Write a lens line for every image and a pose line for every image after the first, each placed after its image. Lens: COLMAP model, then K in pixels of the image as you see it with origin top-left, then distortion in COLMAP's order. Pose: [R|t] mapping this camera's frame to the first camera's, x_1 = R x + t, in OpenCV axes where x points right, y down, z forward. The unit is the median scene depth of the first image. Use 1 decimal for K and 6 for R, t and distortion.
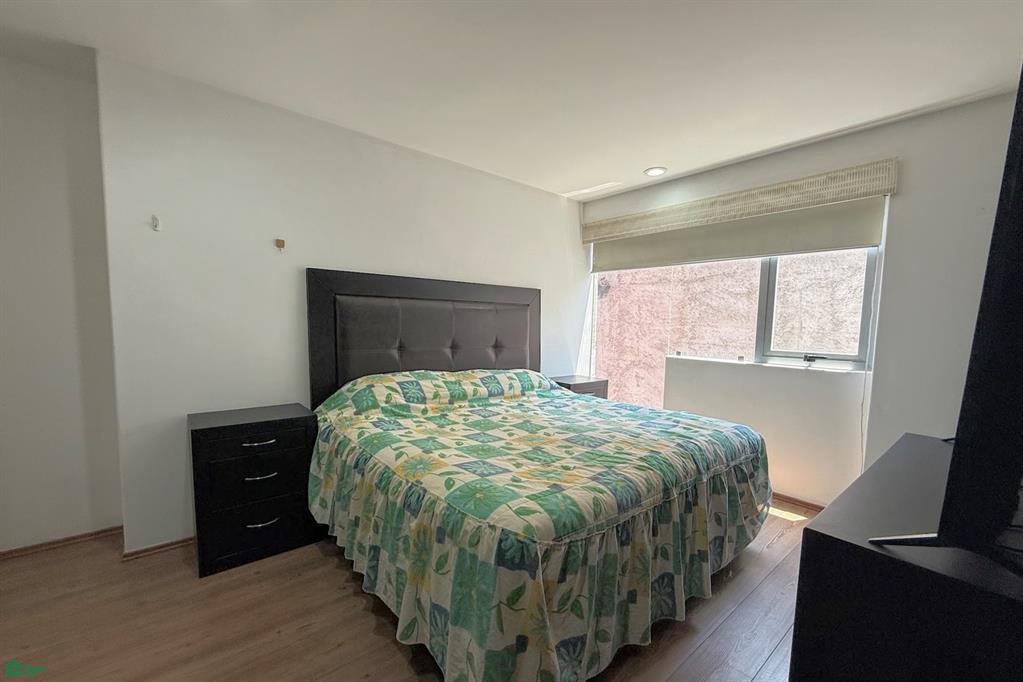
lens RADIAL K [[416.1, 0, 511.5], [0, 416.1, 341.0], [0, 0, 1]] dist [0.000853, -0.000256]
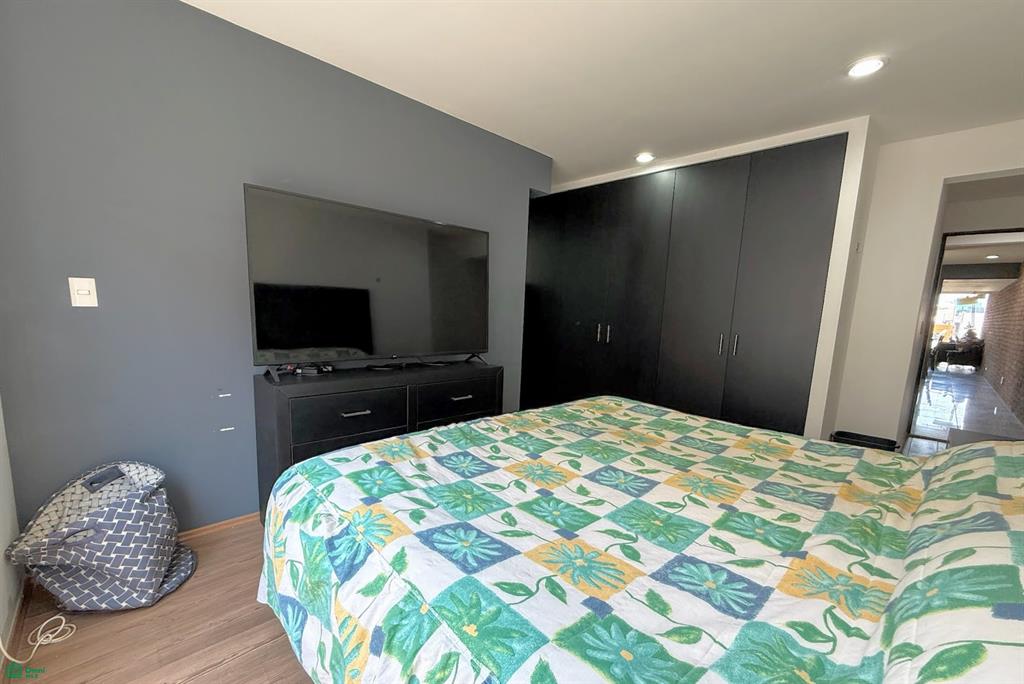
lens RADIAL K [[416.5, 0, 512.0], [0, 416.5, 342.0], [0, 0, 1]] dist [0.000853, -0.000256]
pose [[-0.995905, -0.027045, -0.086265, -0.068539], [-0.035037, 0.995094, 0.092524, -0.056954], [0.083339, 0.095168, -0.991967, 1.502653]]
